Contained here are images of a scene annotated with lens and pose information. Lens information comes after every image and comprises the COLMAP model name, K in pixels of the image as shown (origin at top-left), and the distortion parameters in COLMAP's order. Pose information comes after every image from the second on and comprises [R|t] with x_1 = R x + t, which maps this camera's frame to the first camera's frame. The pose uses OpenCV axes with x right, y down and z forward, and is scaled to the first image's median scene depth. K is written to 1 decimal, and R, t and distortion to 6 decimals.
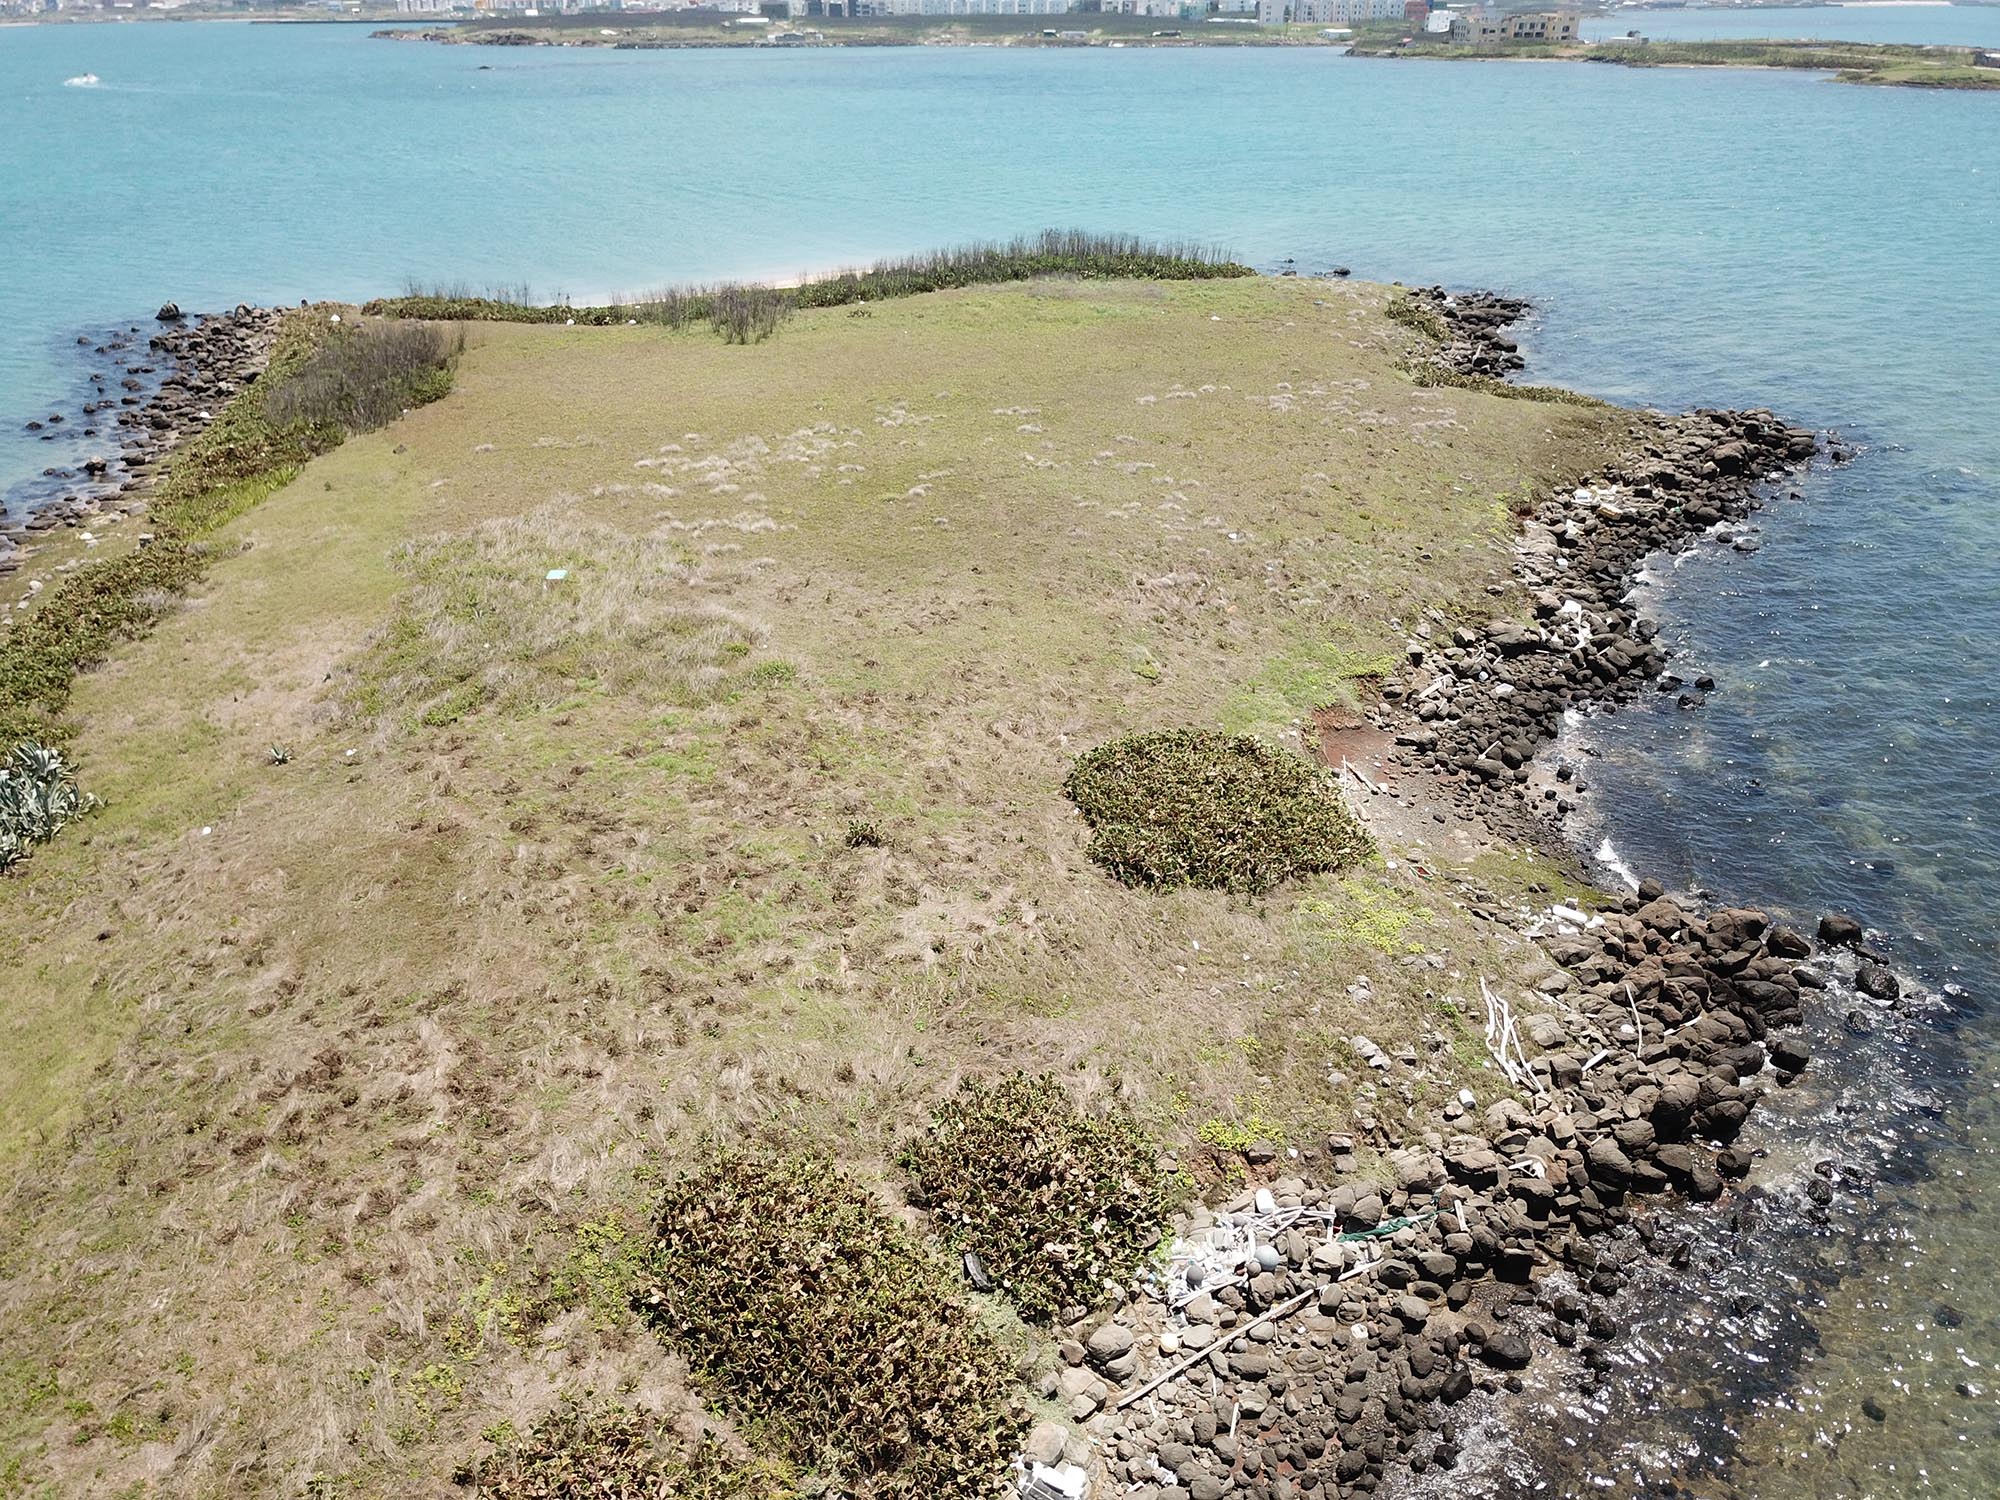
lens RADIAL K [[1536.2, 0, 981.3], [0, 1536.2, 756.5], [0, 0, 1]] dist [0.000998, 0.005700]
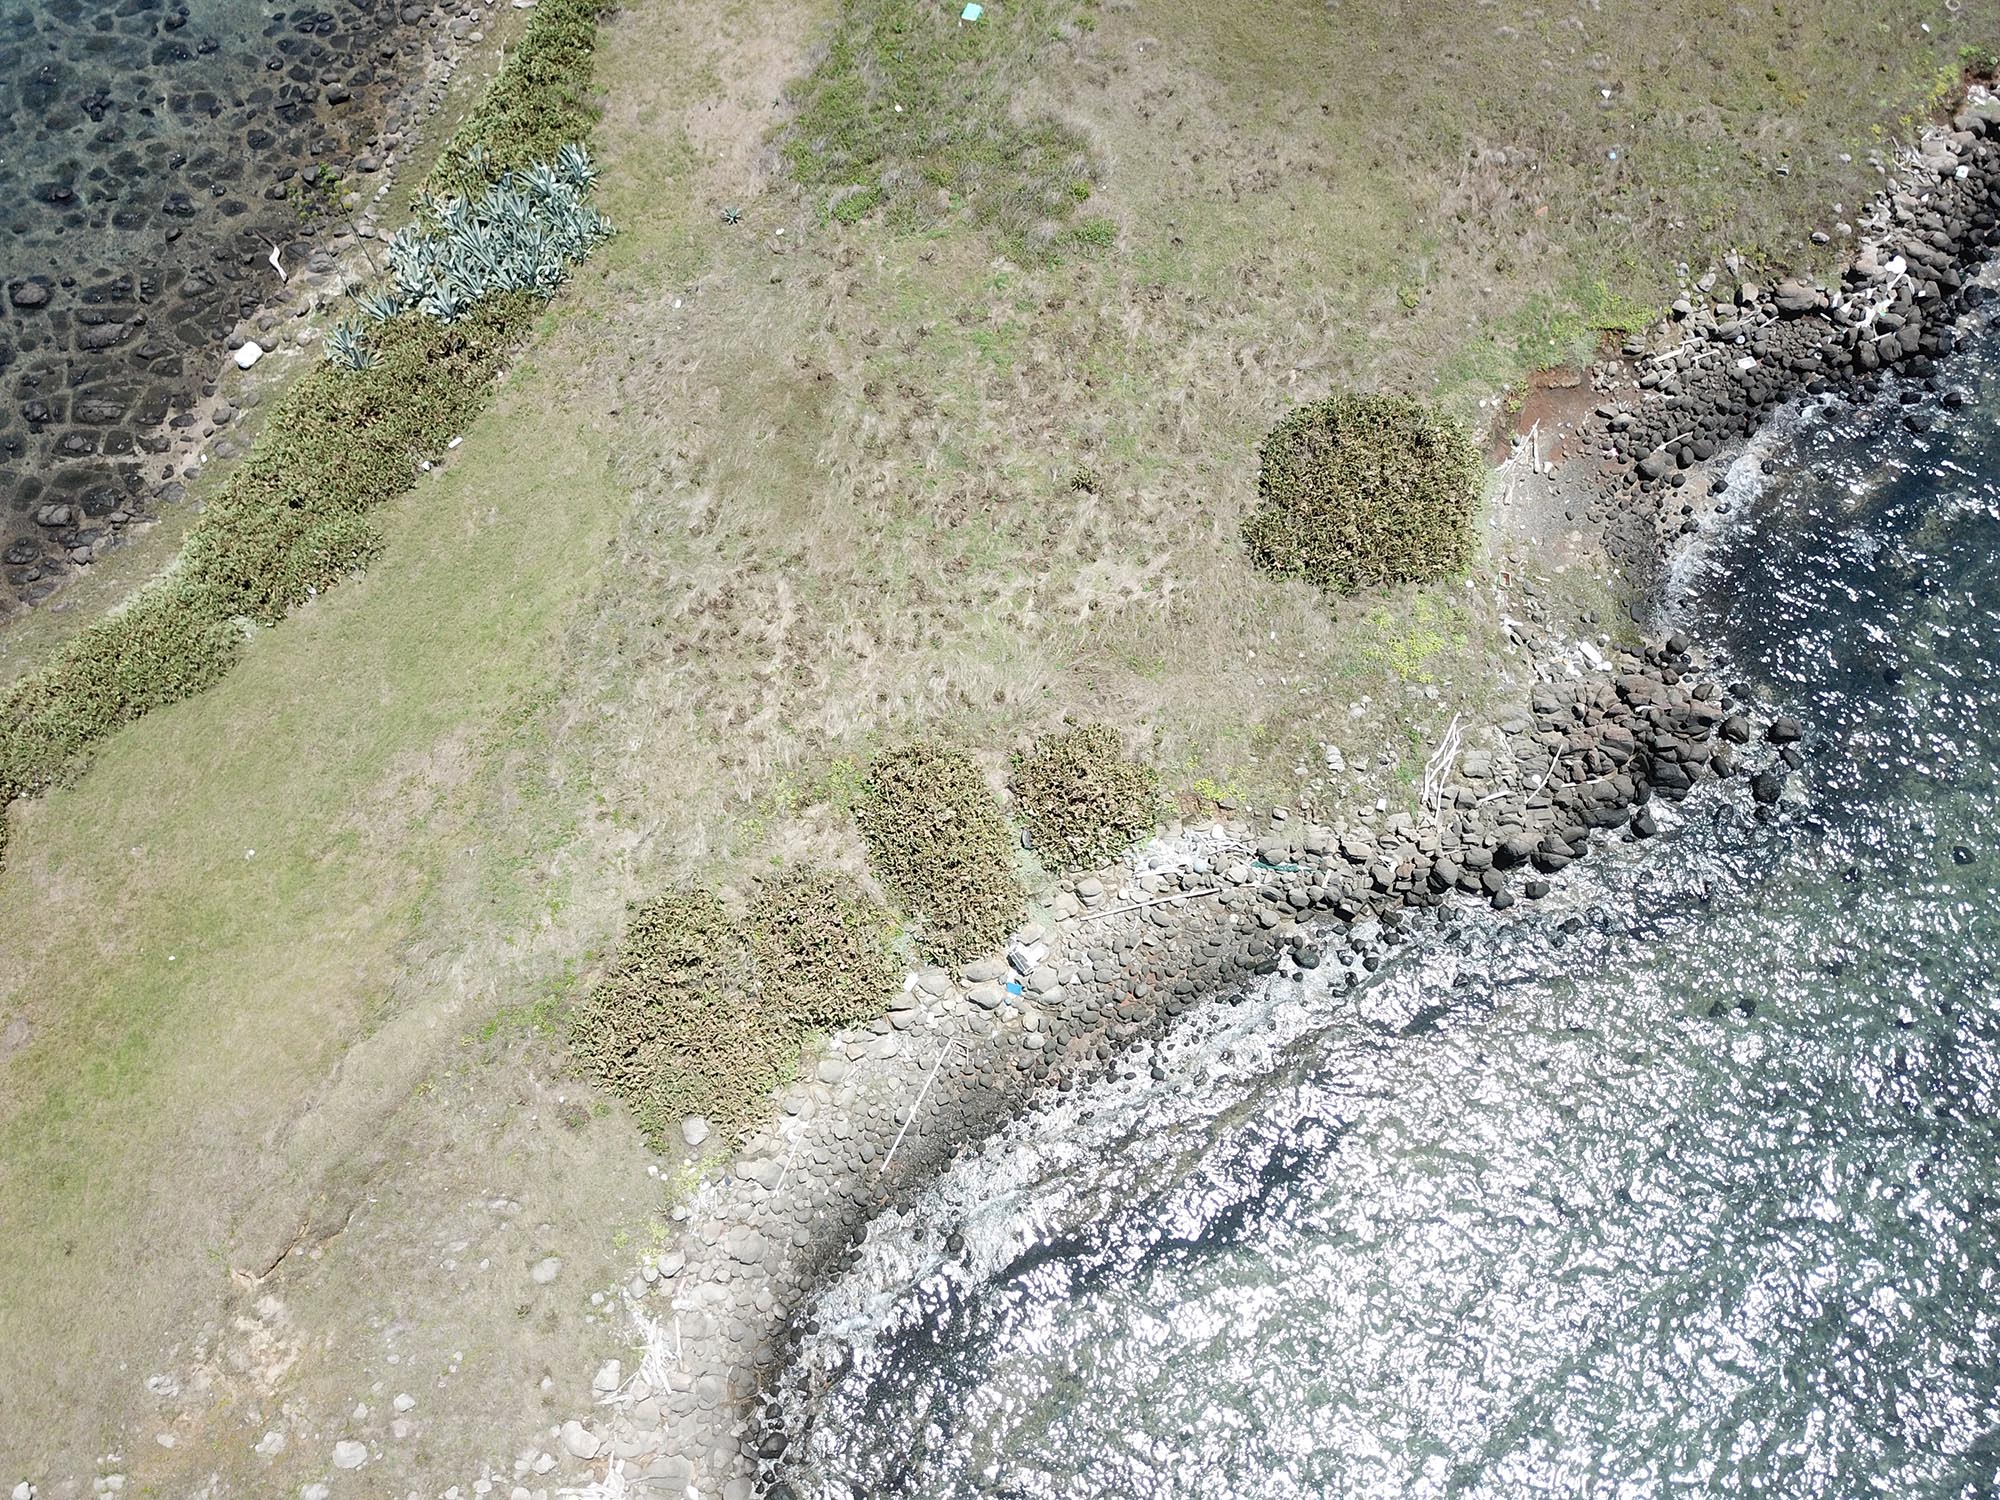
lens RADIAL K [[1526.5, 0, 975.2], [0, 1526.5, 760.9], [0, 0, 1]] dist [0.002911, 0.003048]
pose [[0.927397, 0.335976, -0.164486, 0.097499], [-0.155054, 0.745405, 0.648329, -0.431583], [0.340431, -0.575754, 0.743380, -0.158863]]
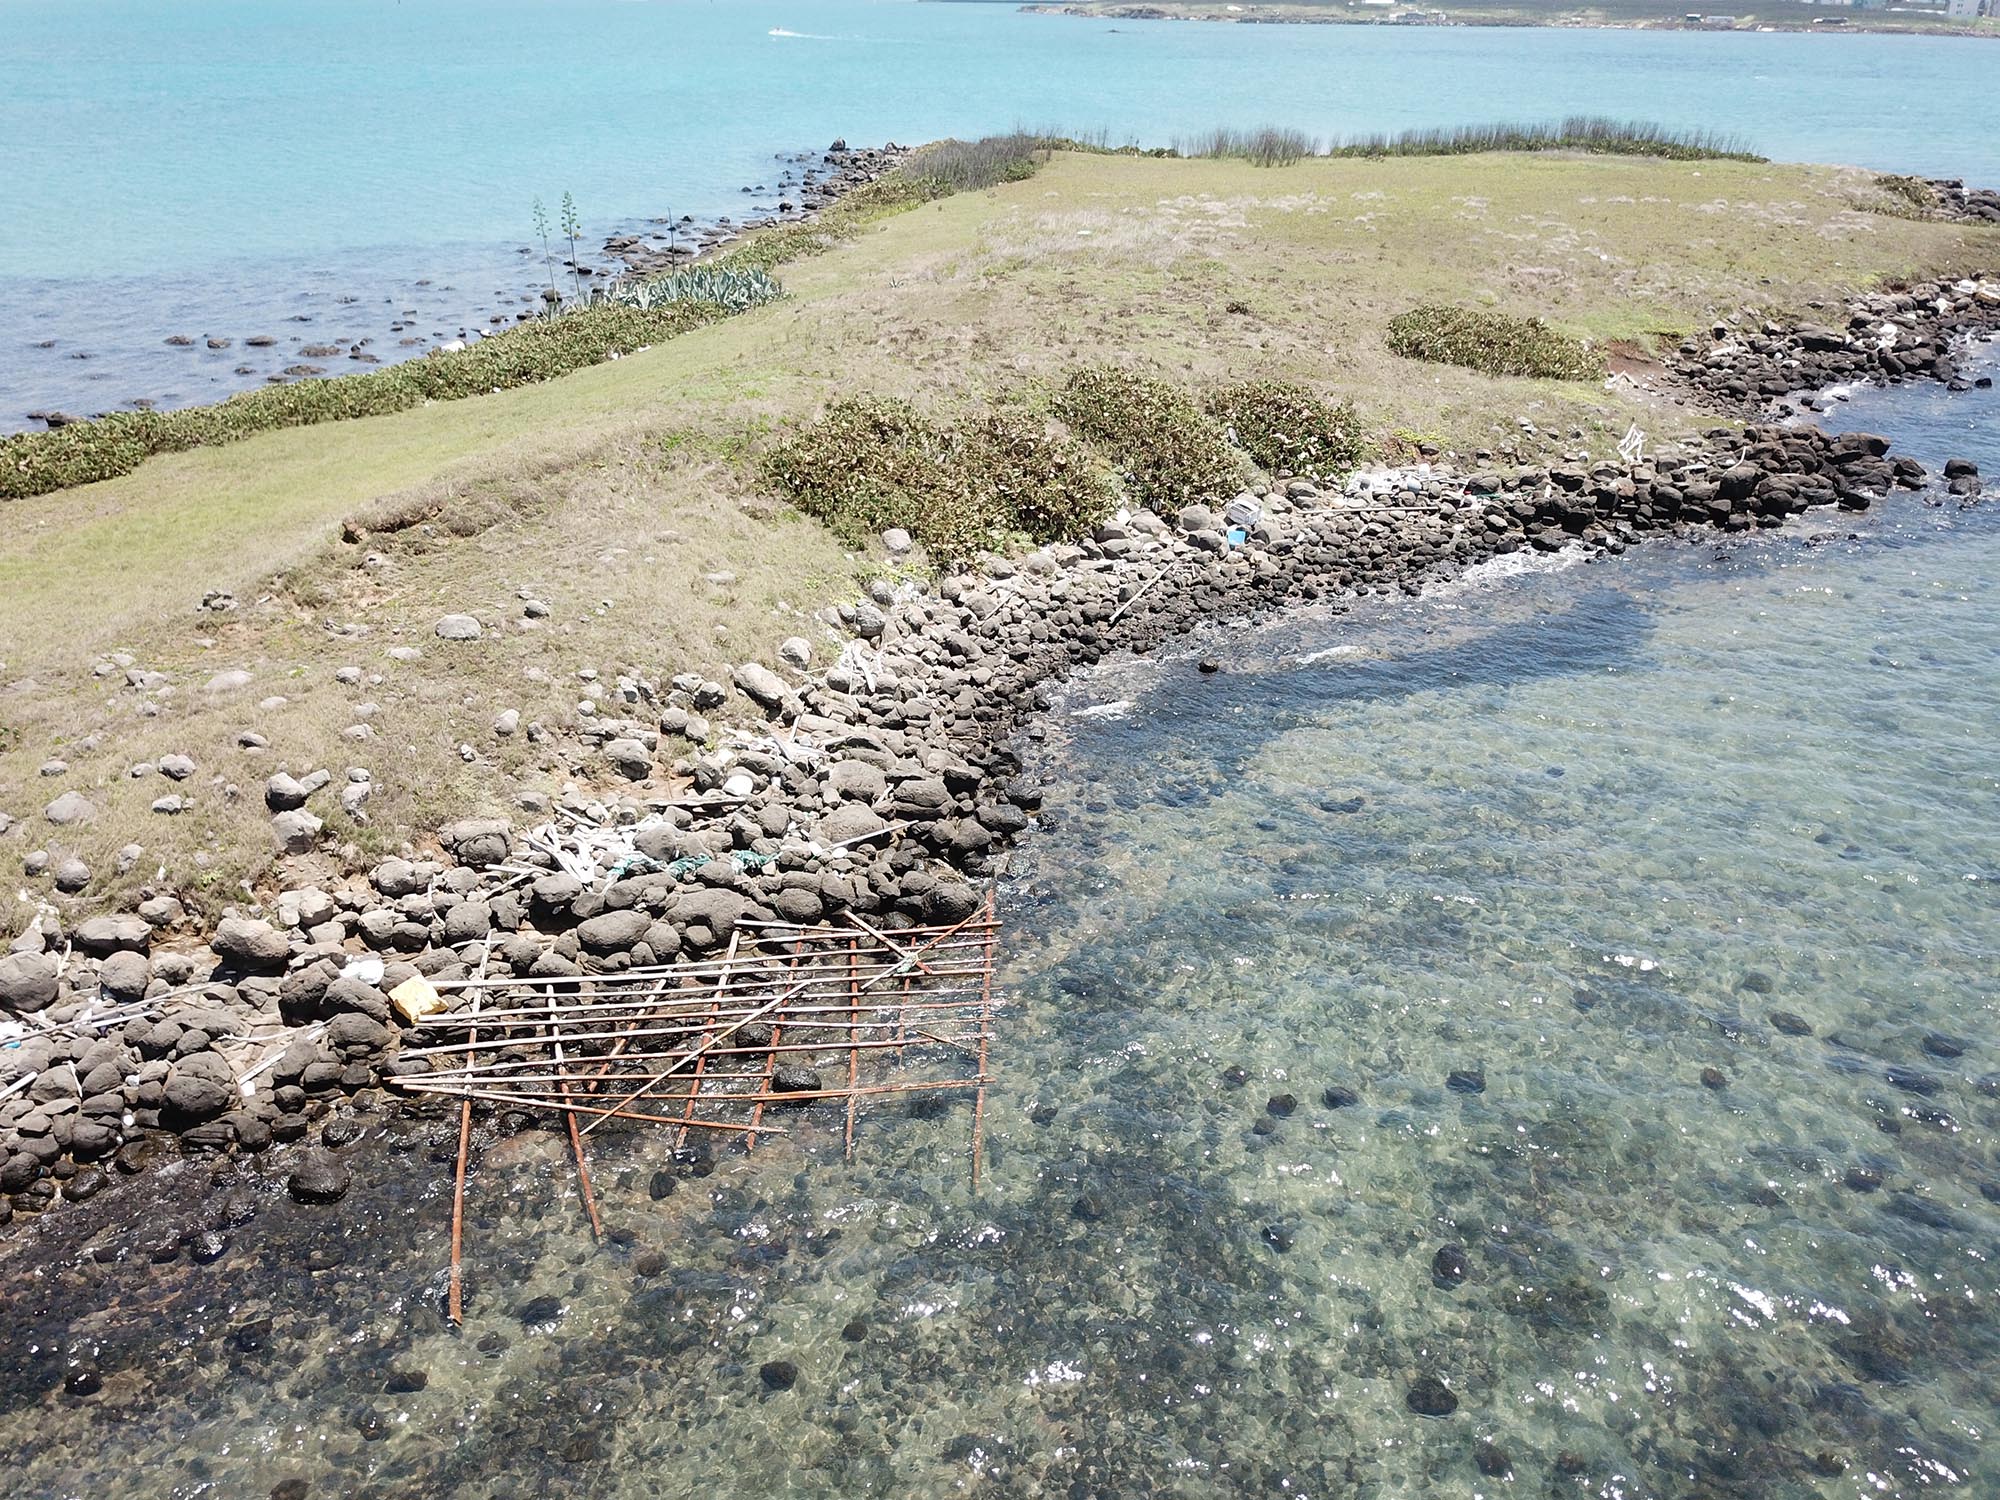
lens RADIAL K [[1536.9, 0, 990.9], [0, 1536.9, 749.2], [0, 0, 1]] dist [-0.000934, 0.008612]
pose [[0.935391, 0.169498, -0.310345, 0.163227], [-0.169391, 0.985165, 0.027507, 0.322869], [0.310403, 0.026840, 0.950226, -0.361948]]
